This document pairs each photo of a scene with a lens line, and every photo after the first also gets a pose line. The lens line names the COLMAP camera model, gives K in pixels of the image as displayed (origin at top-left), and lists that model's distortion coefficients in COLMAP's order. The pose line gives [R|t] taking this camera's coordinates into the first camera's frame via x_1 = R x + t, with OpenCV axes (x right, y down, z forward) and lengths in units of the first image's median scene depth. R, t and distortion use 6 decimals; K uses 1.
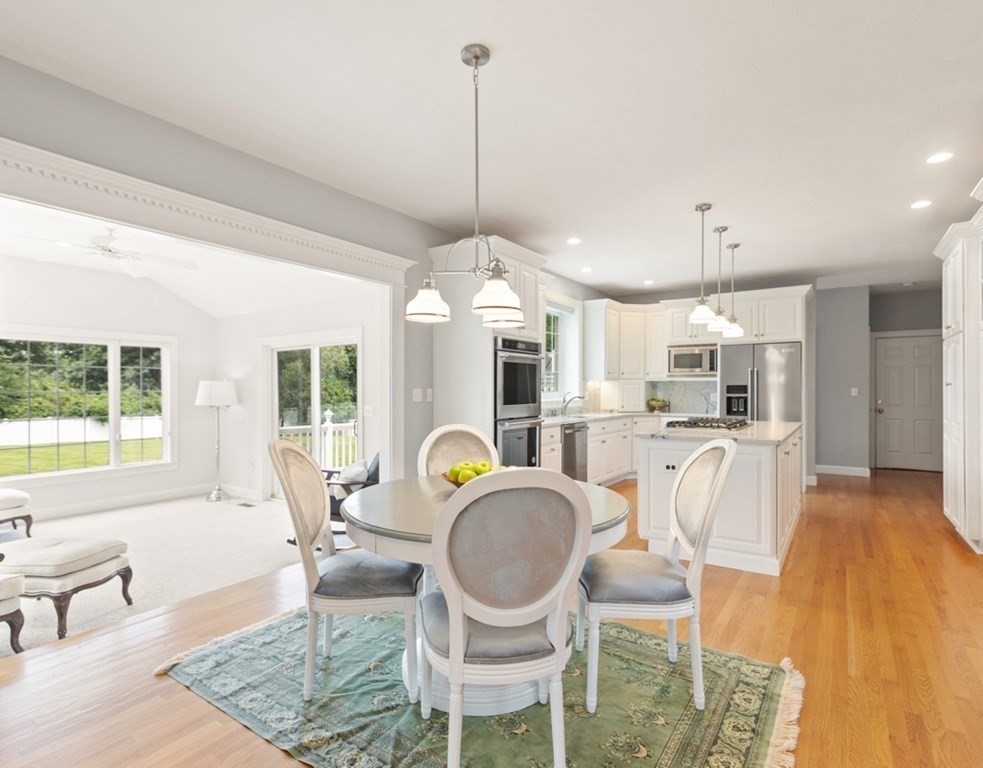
lens RADIAL K [[523.2, 0, 496.0], [0, 523.2, 390.5], [0, 0, 1]] dist [-0.001112, 0.001640]
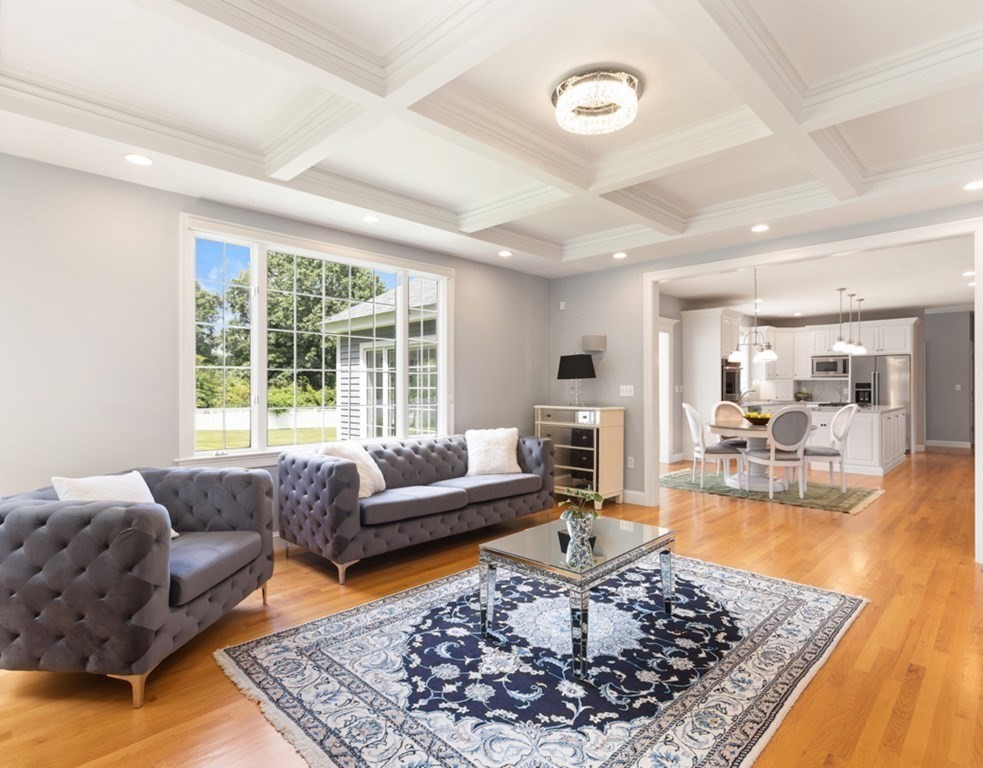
lens RADIAL K [[523.2, 0, 492.9], [0, 523.2, 386.6], [0, 0, 1]] dist [-0.001112, 0.001640]
pose [[0.981103, -0.000538, -0.193487, -0.295058], [0.000597, 1.000000, 0.000251, -0.000977], [0.193487, -0.000362, 0.981103, -0.685642]]
